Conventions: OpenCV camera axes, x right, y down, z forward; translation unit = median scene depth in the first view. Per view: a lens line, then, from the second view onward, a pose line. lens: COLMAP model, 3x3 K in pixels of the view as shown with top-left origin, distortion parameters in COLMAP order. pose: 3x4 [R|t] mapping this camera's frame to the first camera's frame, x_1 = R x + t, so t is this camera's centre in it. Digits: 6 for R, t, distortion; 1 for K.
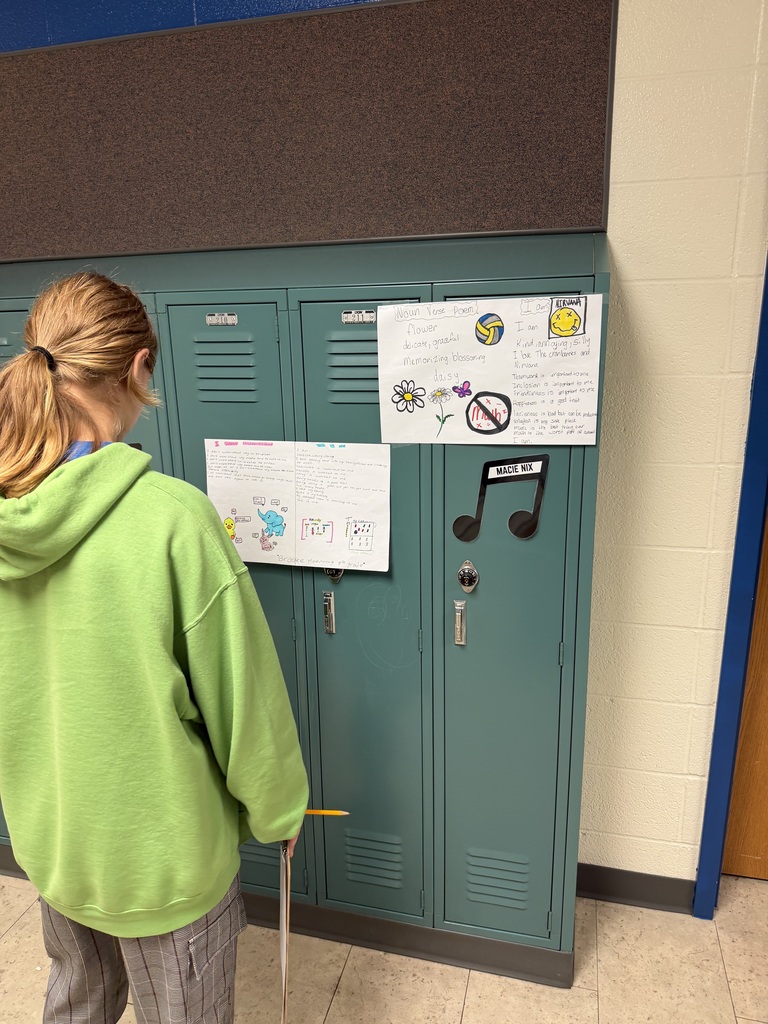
lens RADIAL K [[738.2, 0, 384.0], [0, 738.2, 512.0], [0, 0, 1]] dist [-0.118422, 0.071625]
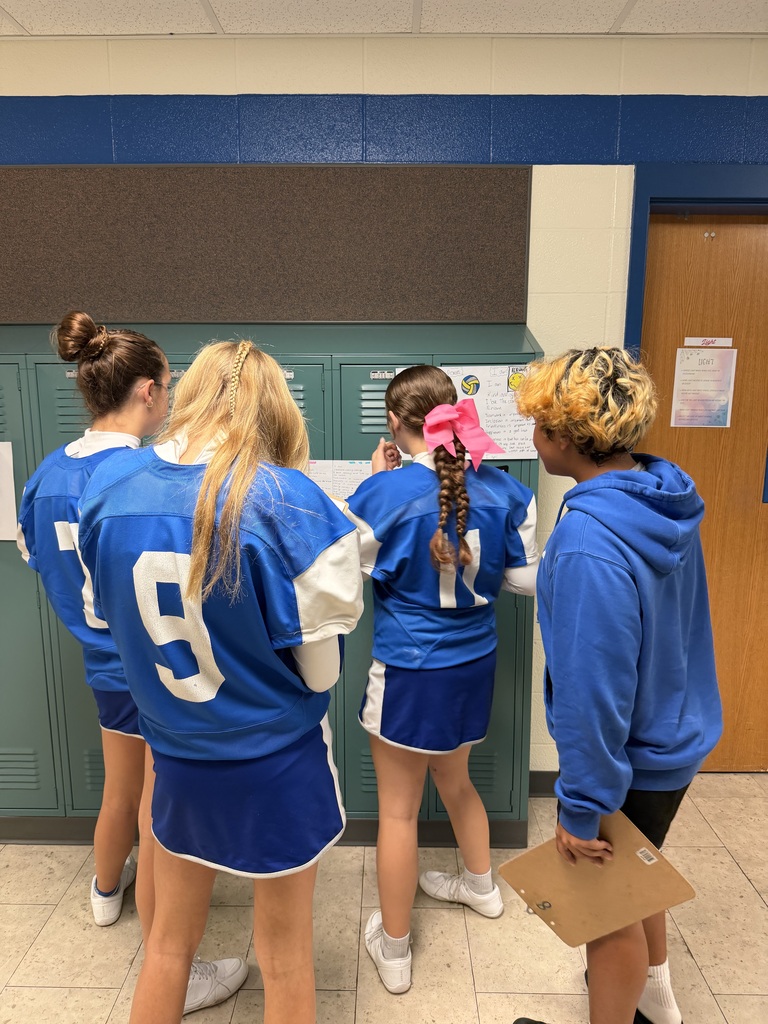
lens RADIAL K [[738.2, 0, 384.0], [0, 738.2, 512.0], [0, 0, 1]] dist [-0.118422, 0.071625]
pose [[0.969586, -0.019516, 0.243971, -0.375222], [0.039804, 0.996119, -0.078507, 0.119887], [-0.241492, 0.085830, 0.966600, -0.395862]]
